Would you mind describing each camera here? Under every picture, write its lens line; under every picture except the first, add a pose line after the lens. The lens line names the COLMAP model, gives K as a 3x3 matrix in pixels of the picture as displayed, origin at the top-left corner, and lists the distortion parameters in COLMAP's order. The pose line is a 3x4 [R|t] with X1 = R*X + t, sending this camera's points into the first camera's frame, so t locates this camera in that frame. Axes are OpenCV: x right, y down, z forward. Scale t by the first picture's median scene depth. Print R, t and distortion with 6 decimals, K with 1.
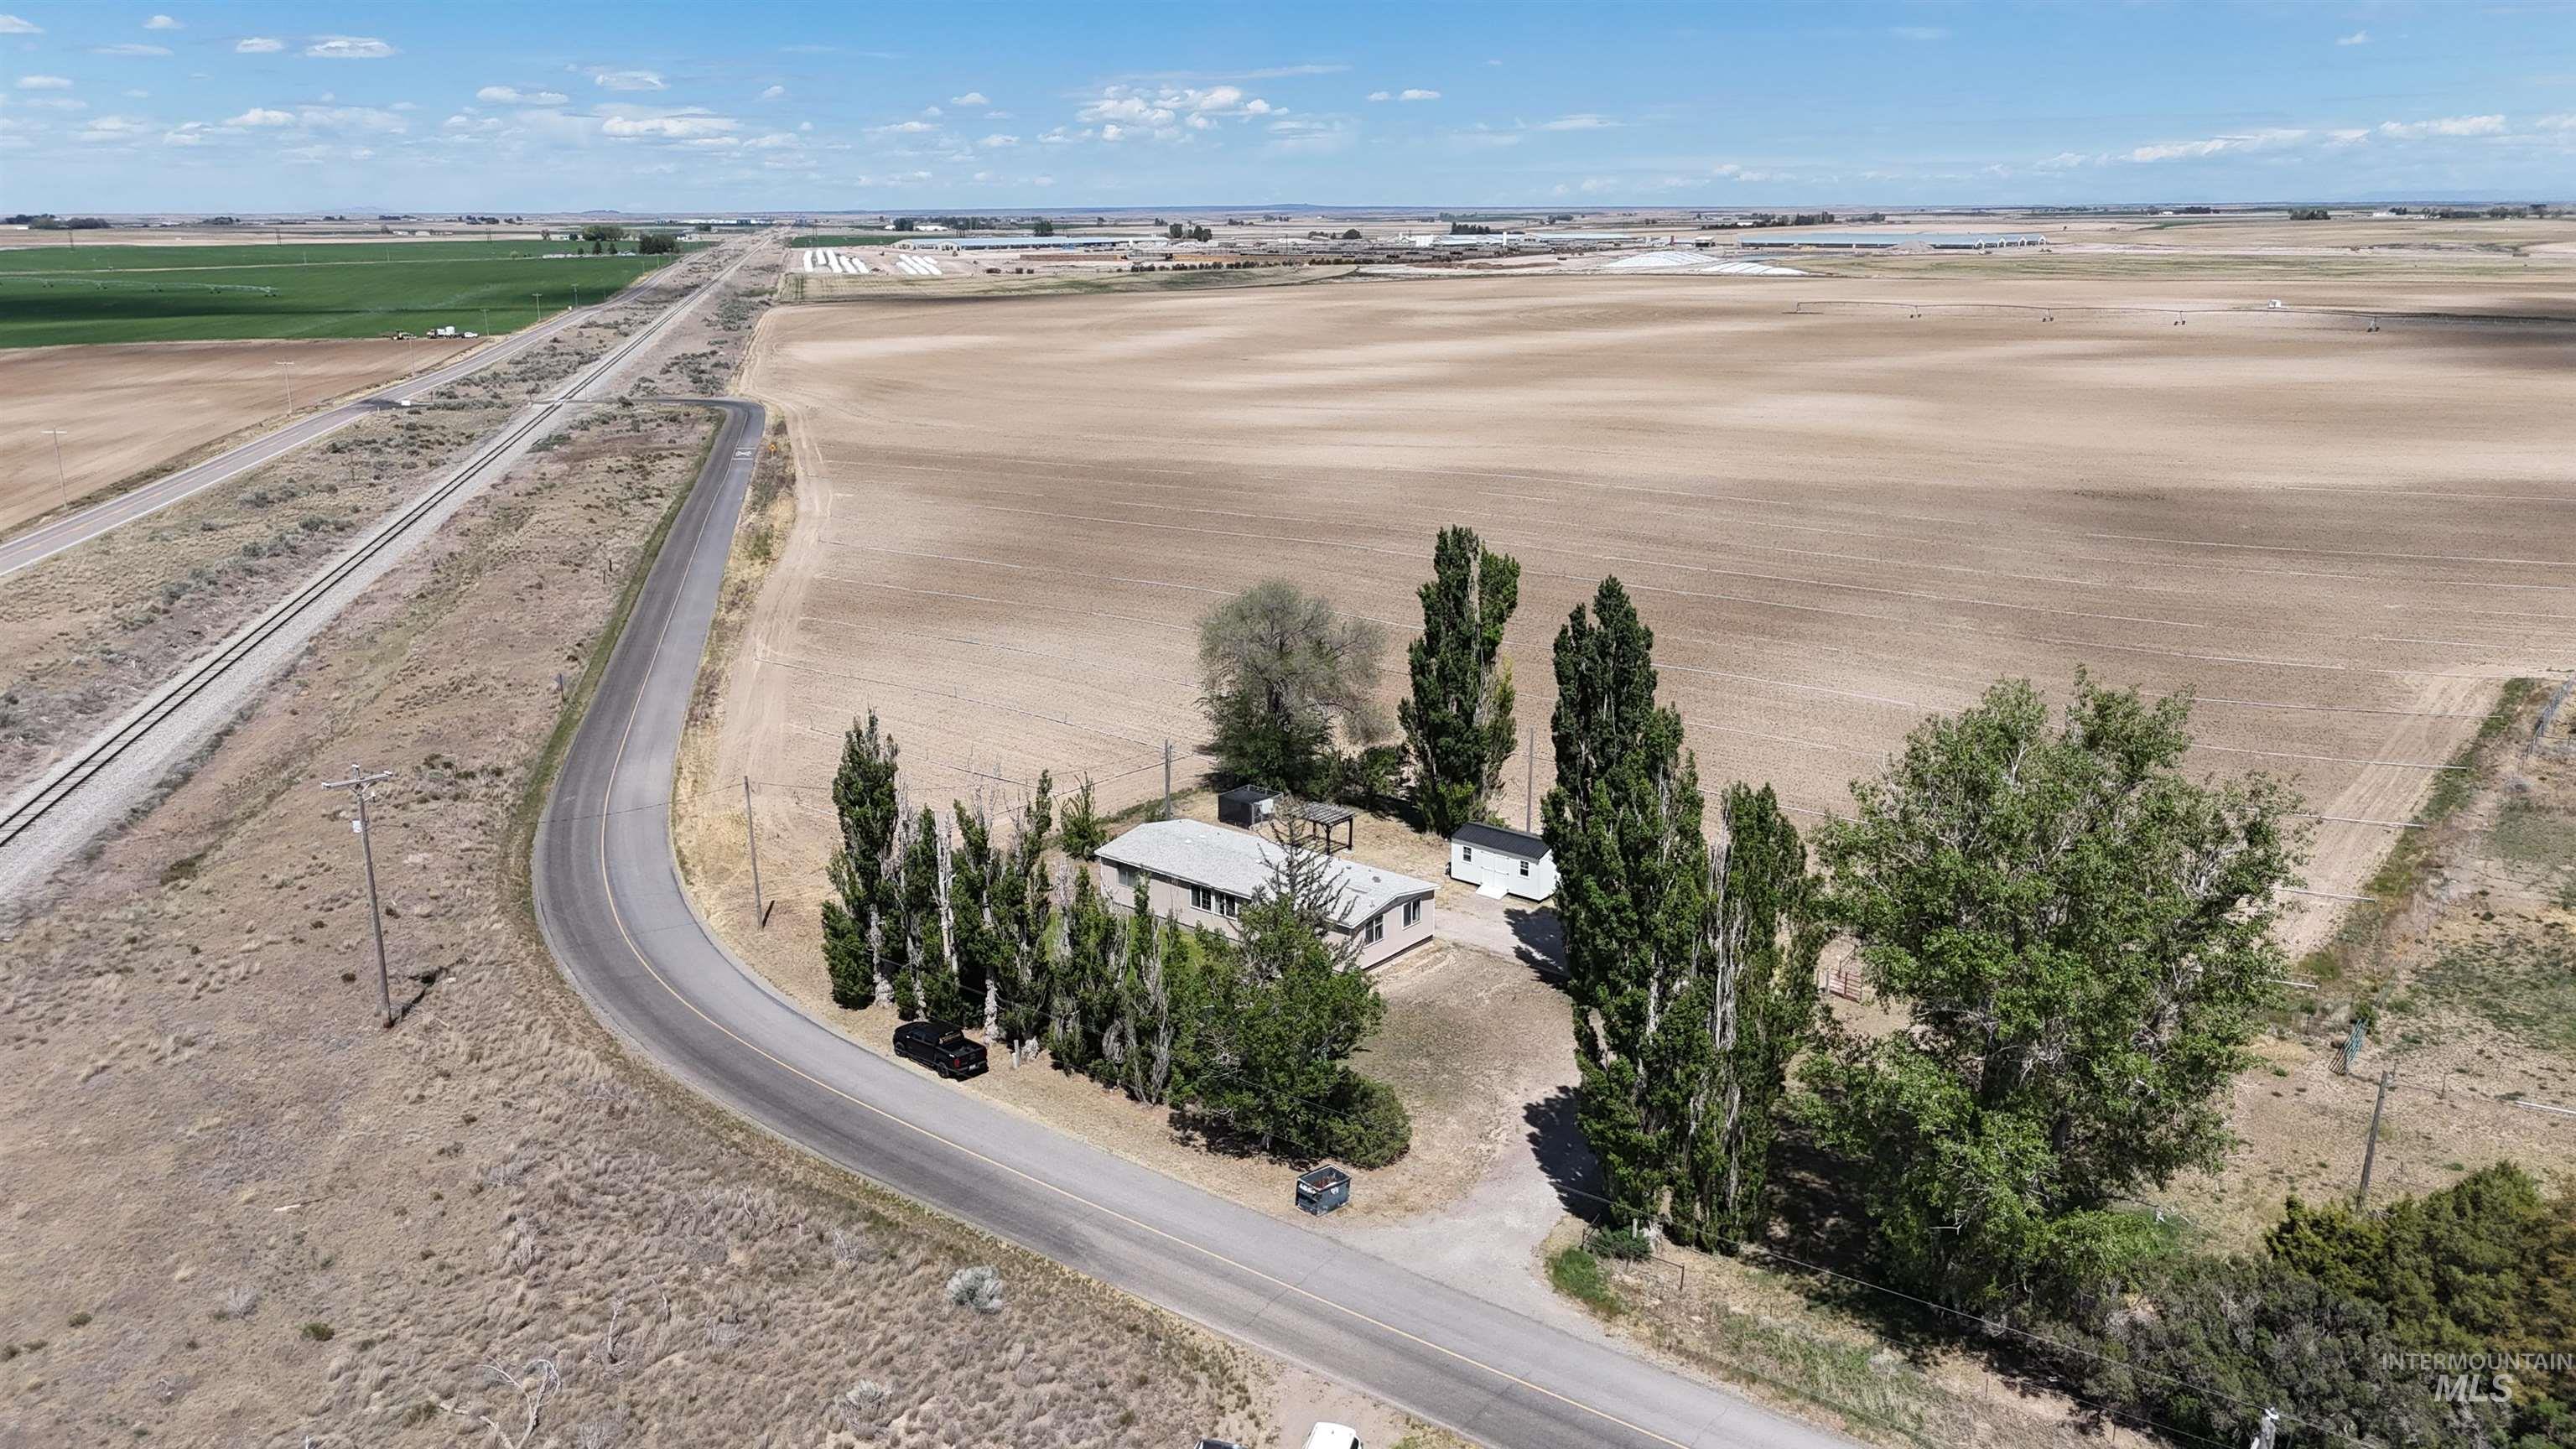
lens RADIAL K [[1893.1, 0, 1303.1], [0, 1893.1, 721.4], [0, 0, 1]] dist [0.031092, -0.004889]
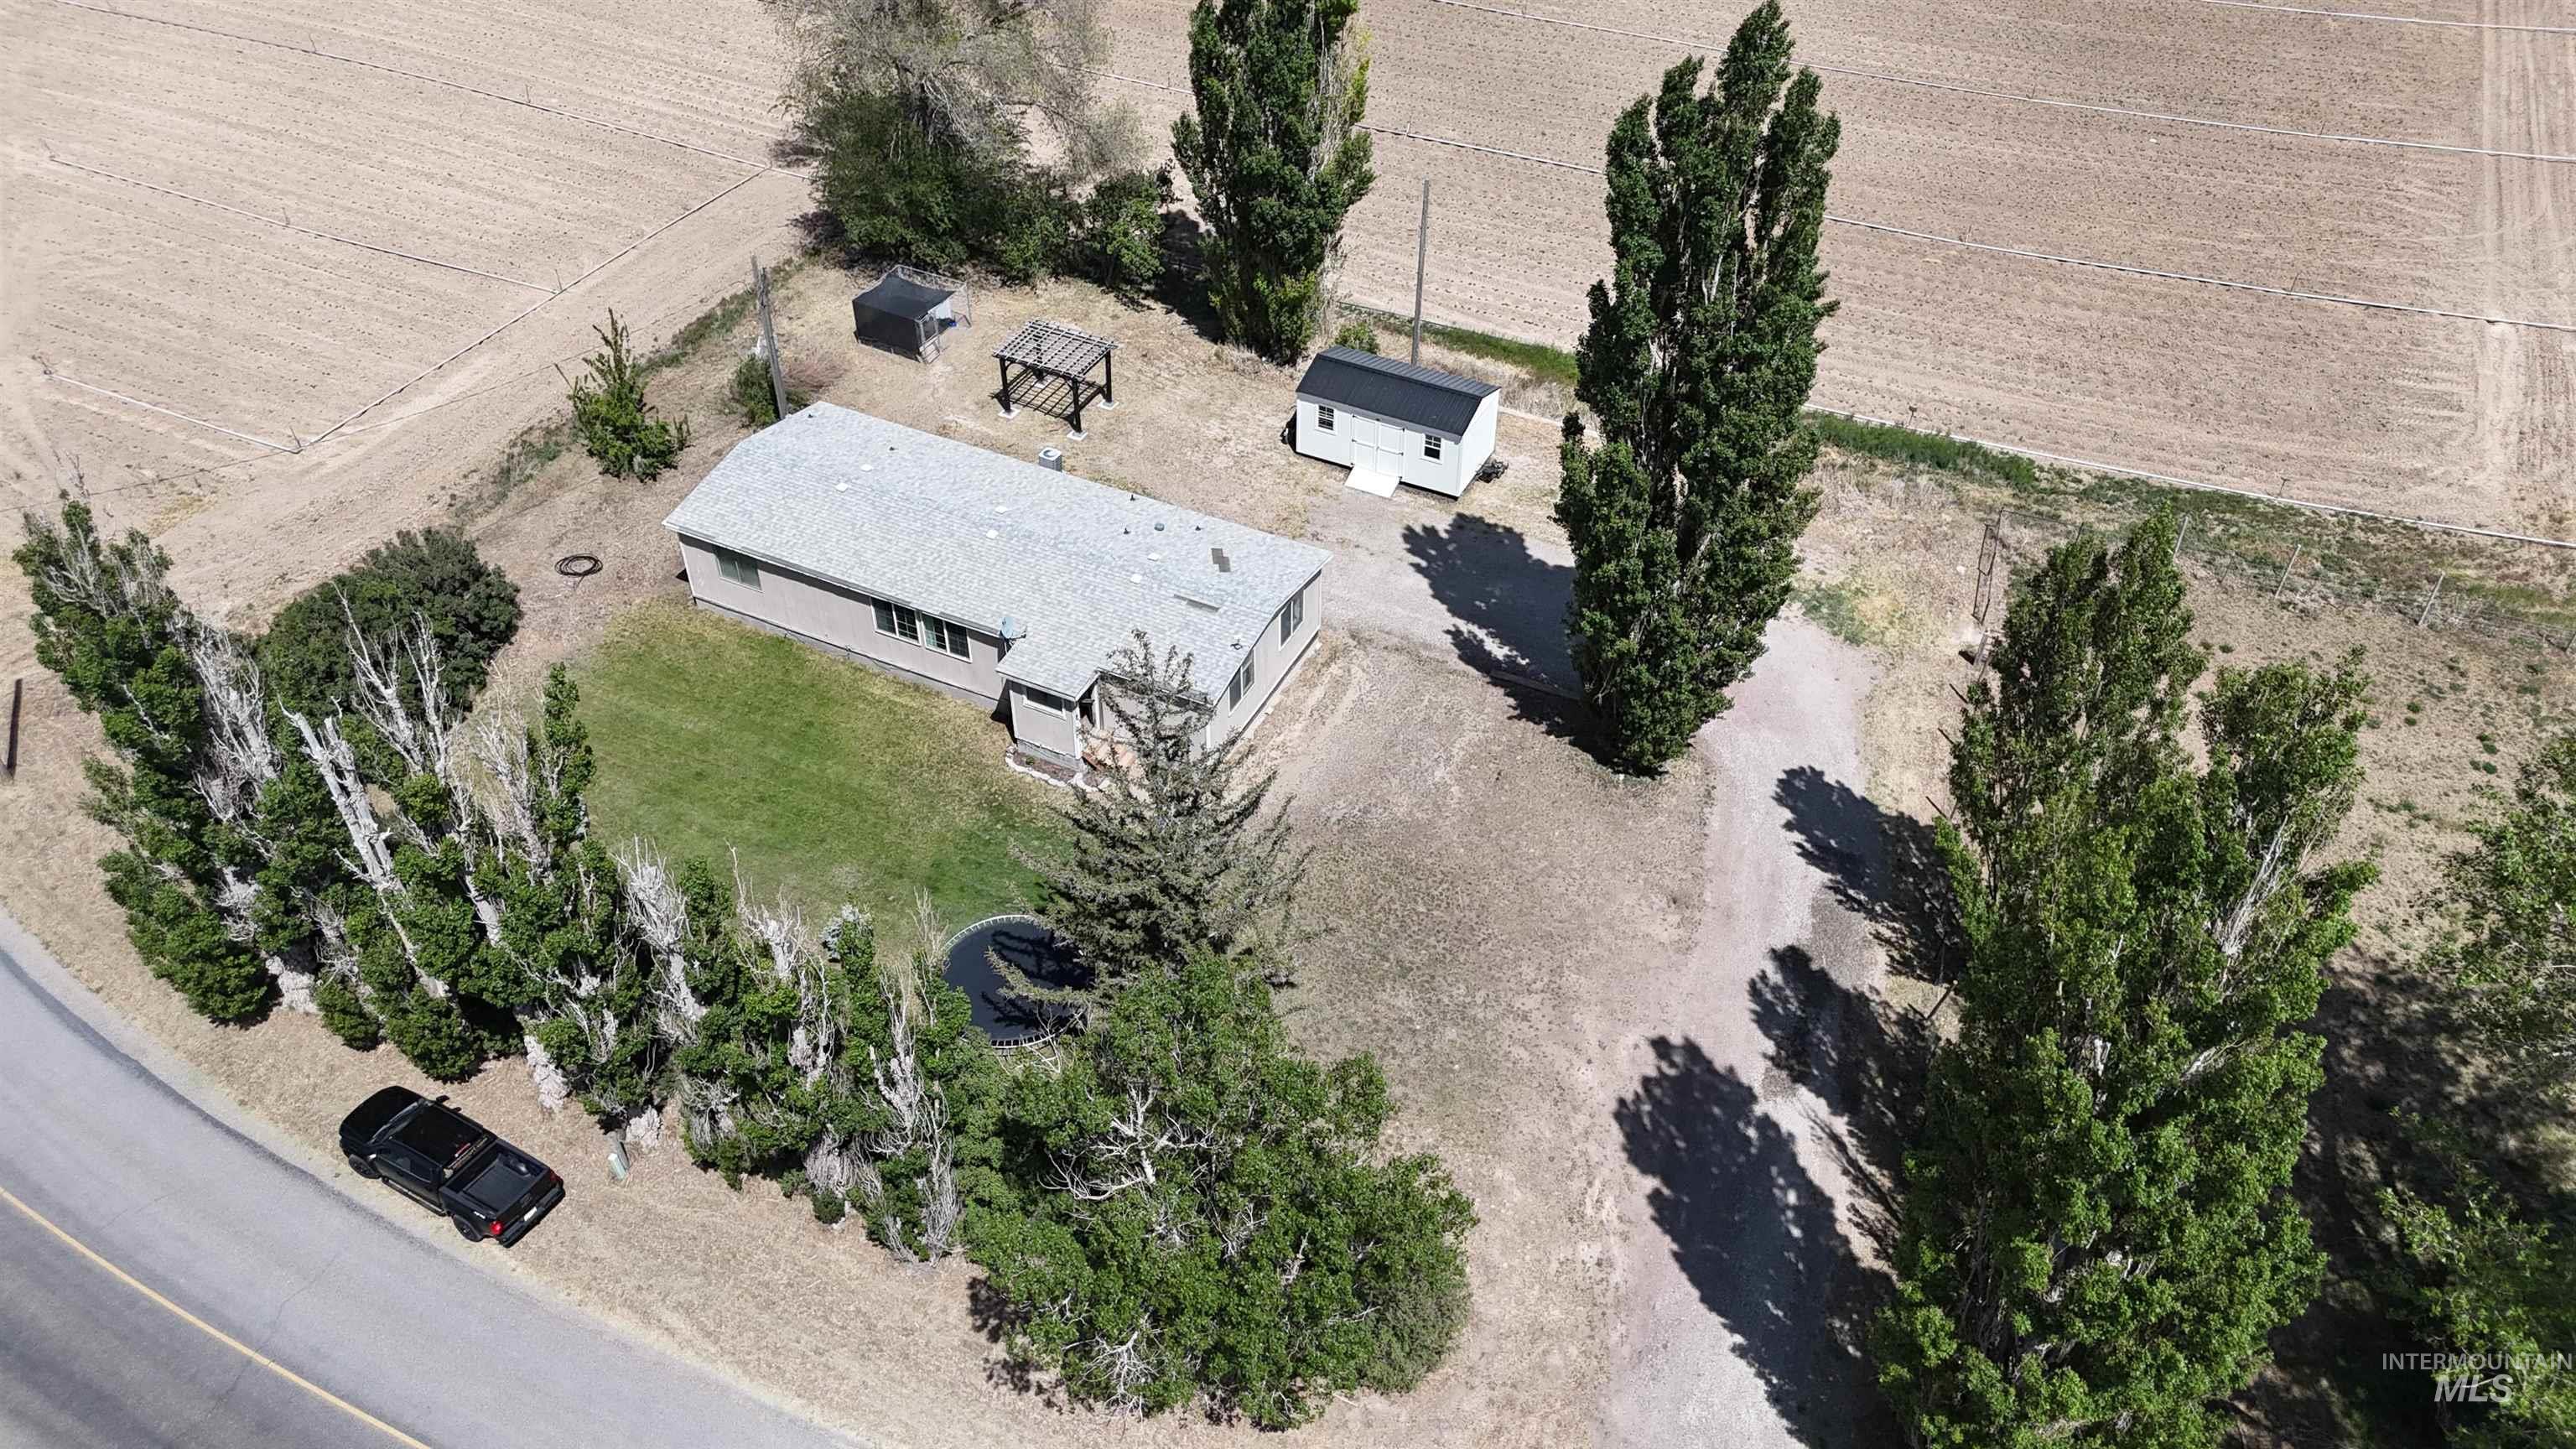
lens RADIAL K [[1935.6, 0, 1288.0], [0, 1935.6, 724.5], [0, 0, 1]] dist [0.083753, -0.096291]
pose [[0.972754, -0.137605, 0.186584, -0.052641], [0.039829, 0.892029, 0.450220, -0.124136], [-0.228391, -0.430522, 0.873206, 0.483359]]
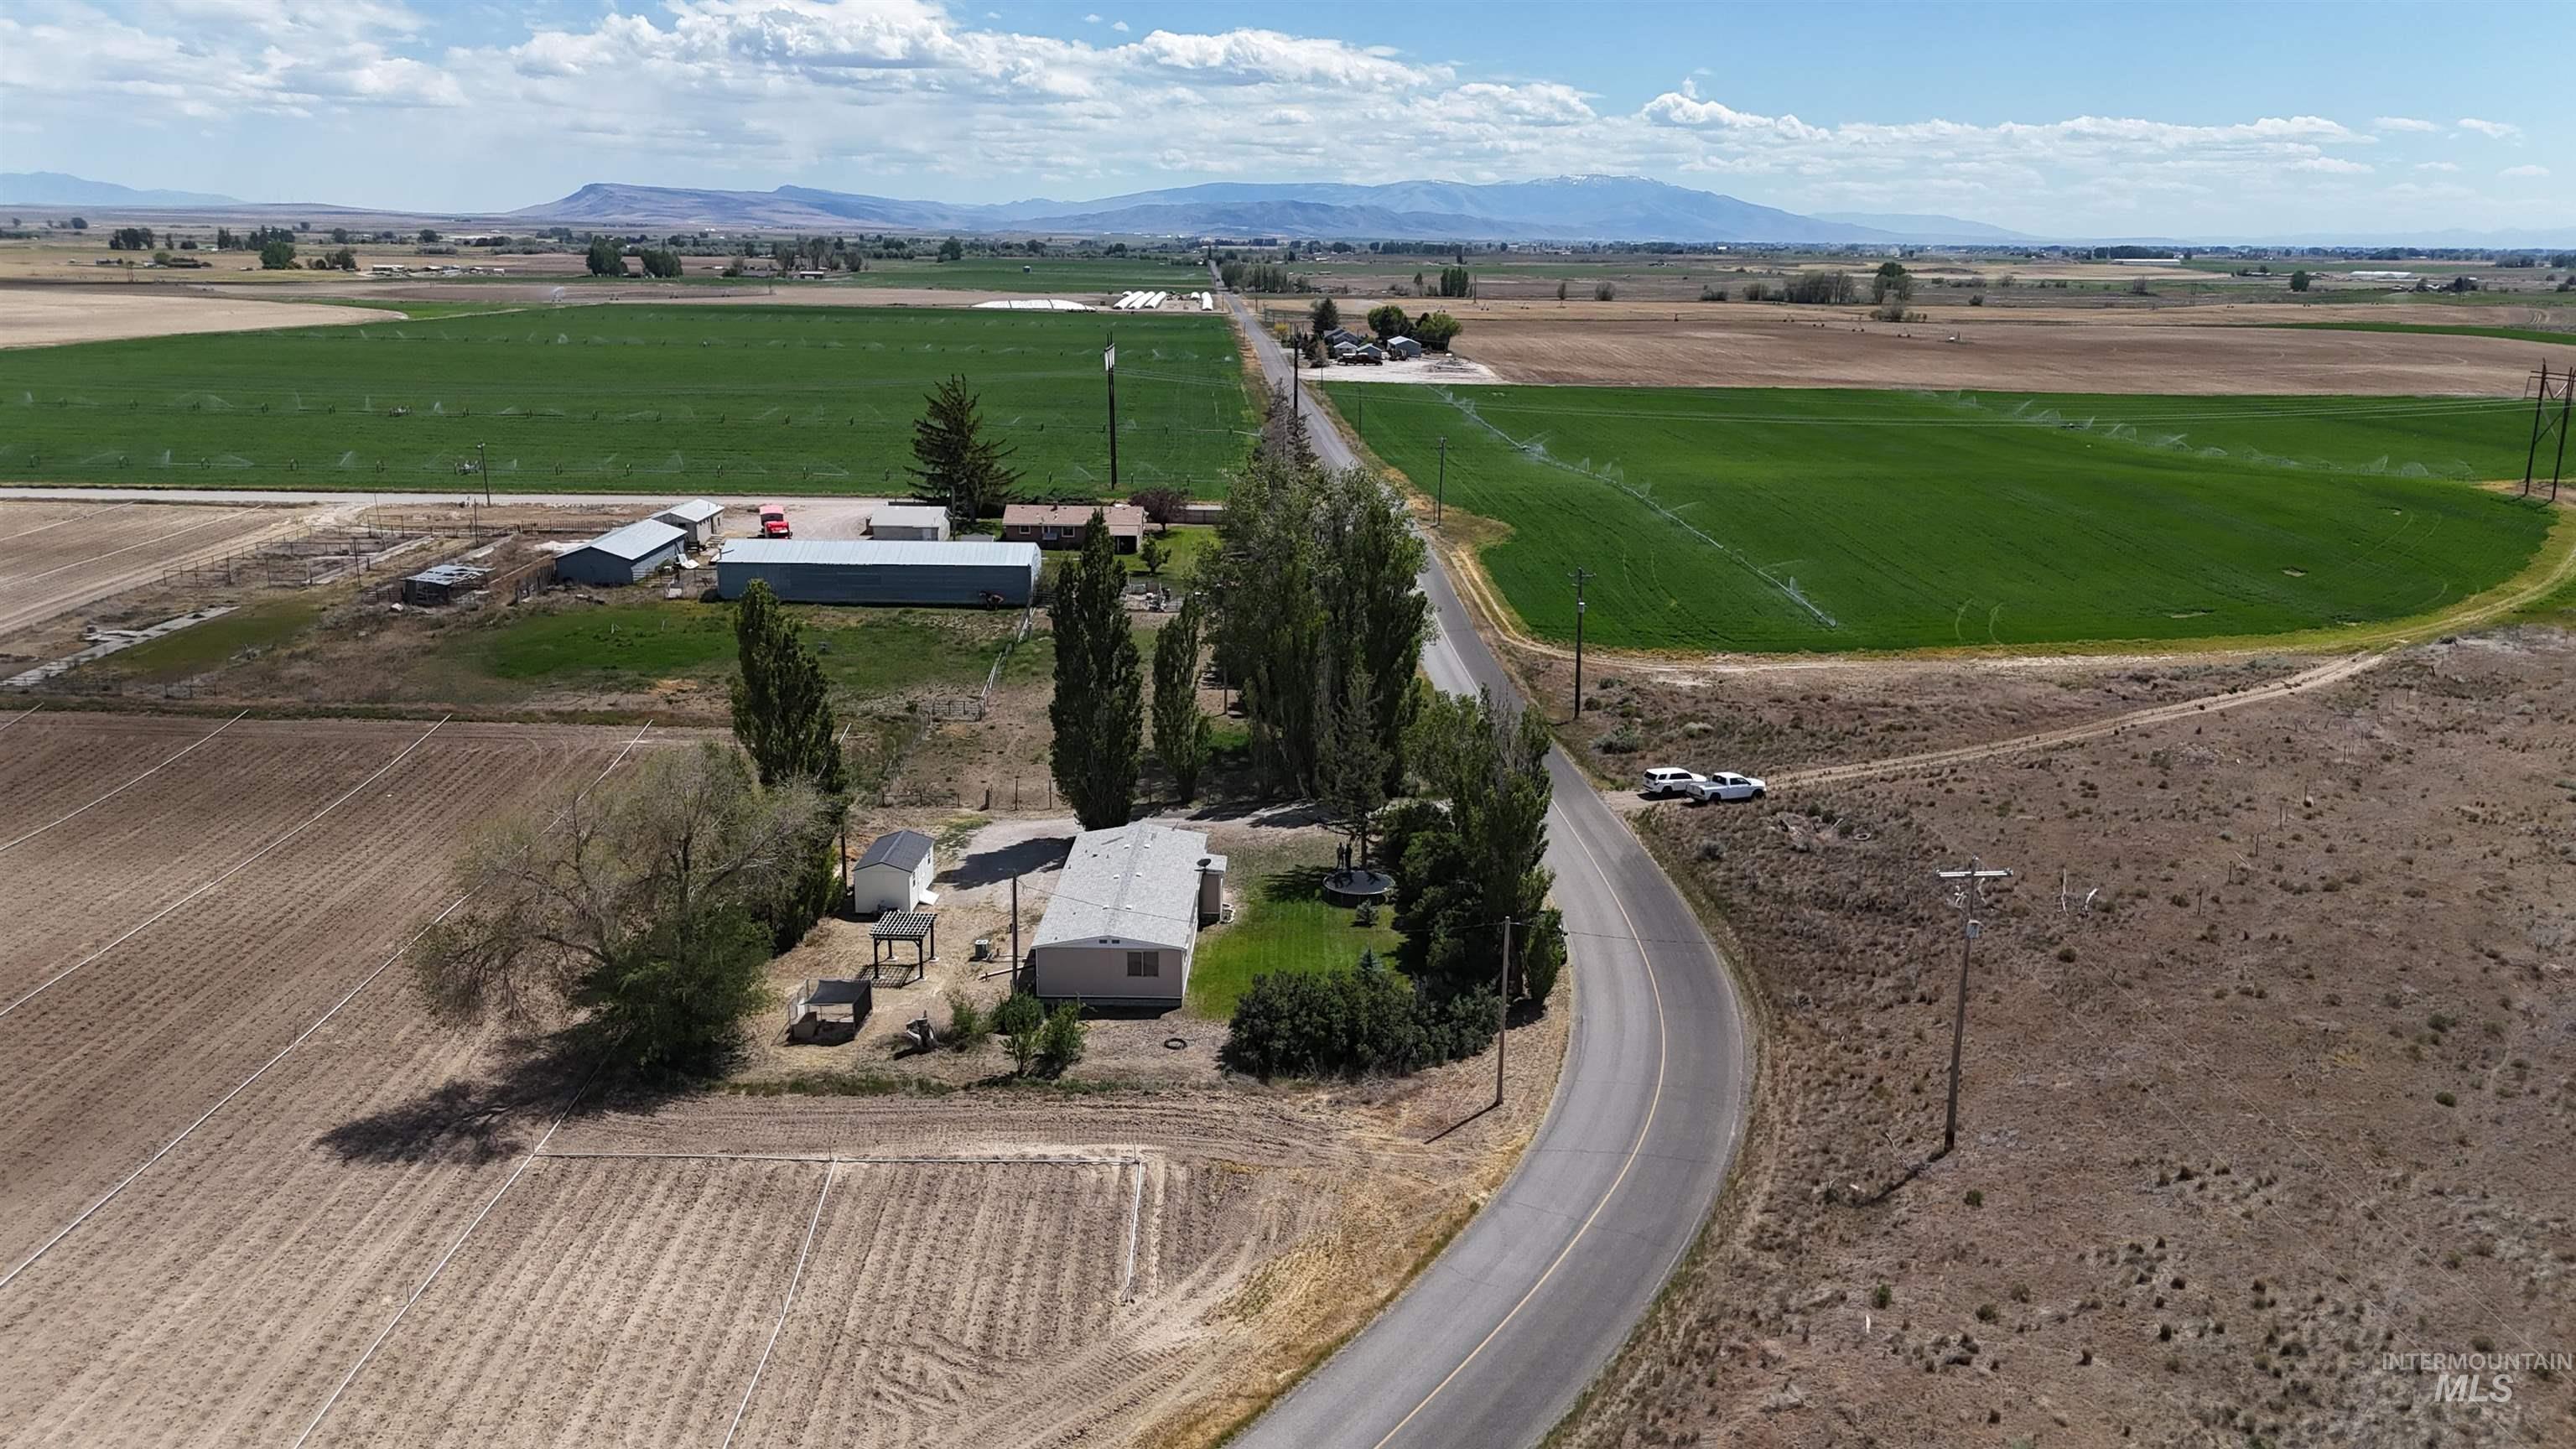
lens RADIAL K [[1893.1, 0, 1303.1], [0, 1893.1, 721.4], [0, 0, 1]] dist [0.031092, -0.004889]
pose [[-0.619181, -0.168472, 0.766963, -0.851856], [0.195206, 0.913030, 0.358150, -0.340074], [-0.760598, 0.371475, -0.532444, 1.464796]]
